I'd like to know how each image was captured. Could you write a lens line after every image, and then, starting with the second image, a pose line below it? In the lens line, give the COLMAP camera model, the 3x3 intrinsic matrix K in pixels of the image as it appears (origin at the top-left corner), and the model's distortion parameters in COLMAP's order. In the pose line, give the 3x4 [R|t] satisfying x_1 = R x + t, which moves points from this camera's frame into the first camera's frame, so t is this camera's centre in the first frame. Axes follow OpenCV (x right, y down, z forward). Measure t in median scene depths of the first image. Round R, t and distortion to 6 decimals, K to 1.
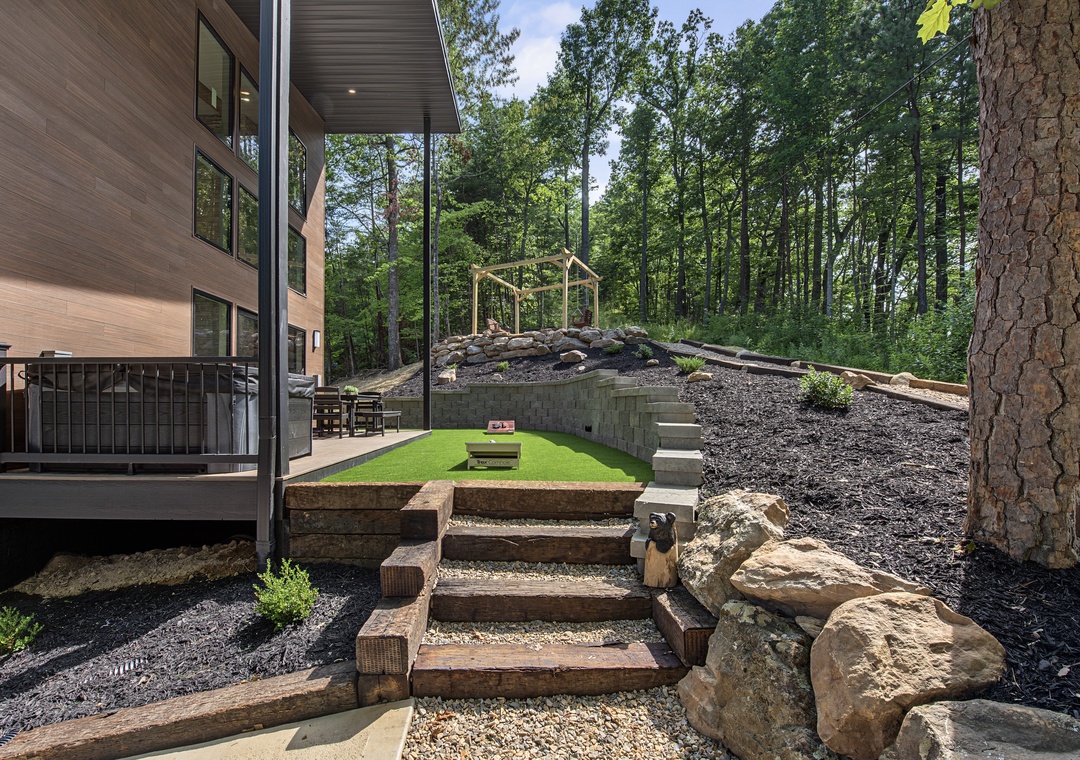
lens RADIAL K [[435.6, 0, 504.1], [0, 435.6, 397.7], [0, 0, 1]] dist [-0.000657, -0.000164]
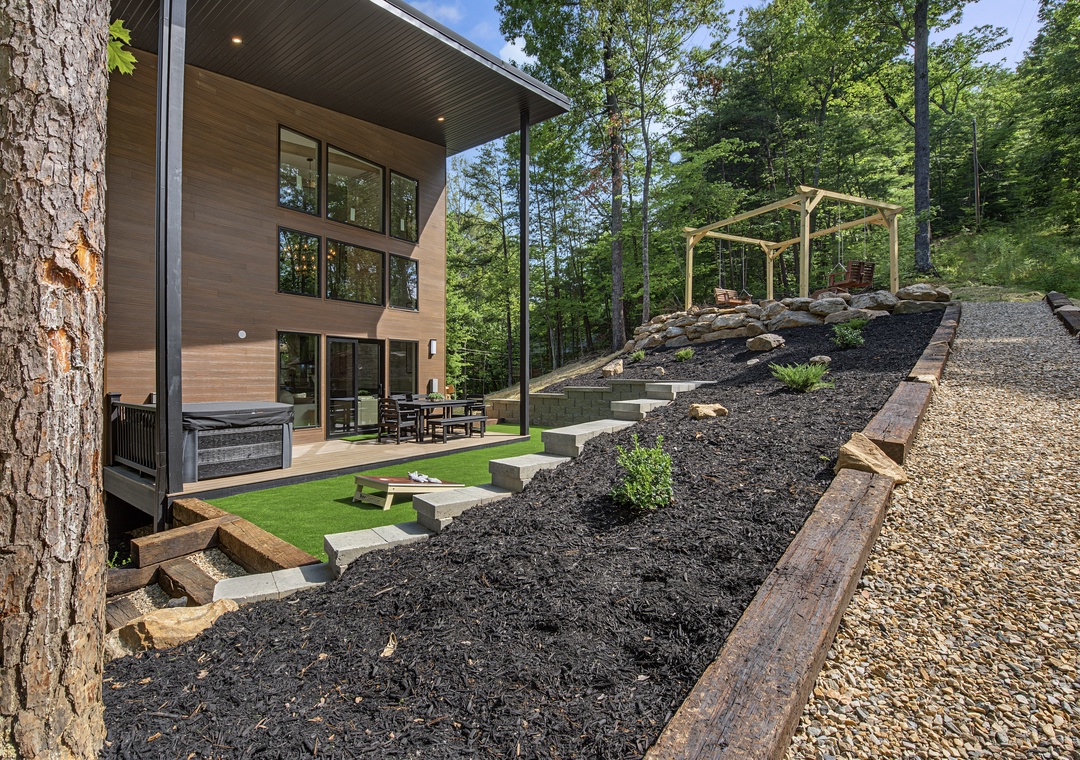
lens RADIAL K [[470.3, 0, 516.3], [0, 470.3, 366.2], [0, 0, 1]] dist [-0.000920, -0.000595]
pose [[0.798626, -0.001956, -0.601824, 0.307333], [0.001490, 0.999998, -0.001273, -0.054323], [0.601826, 0.000120, 0.798627, 0.109172]]
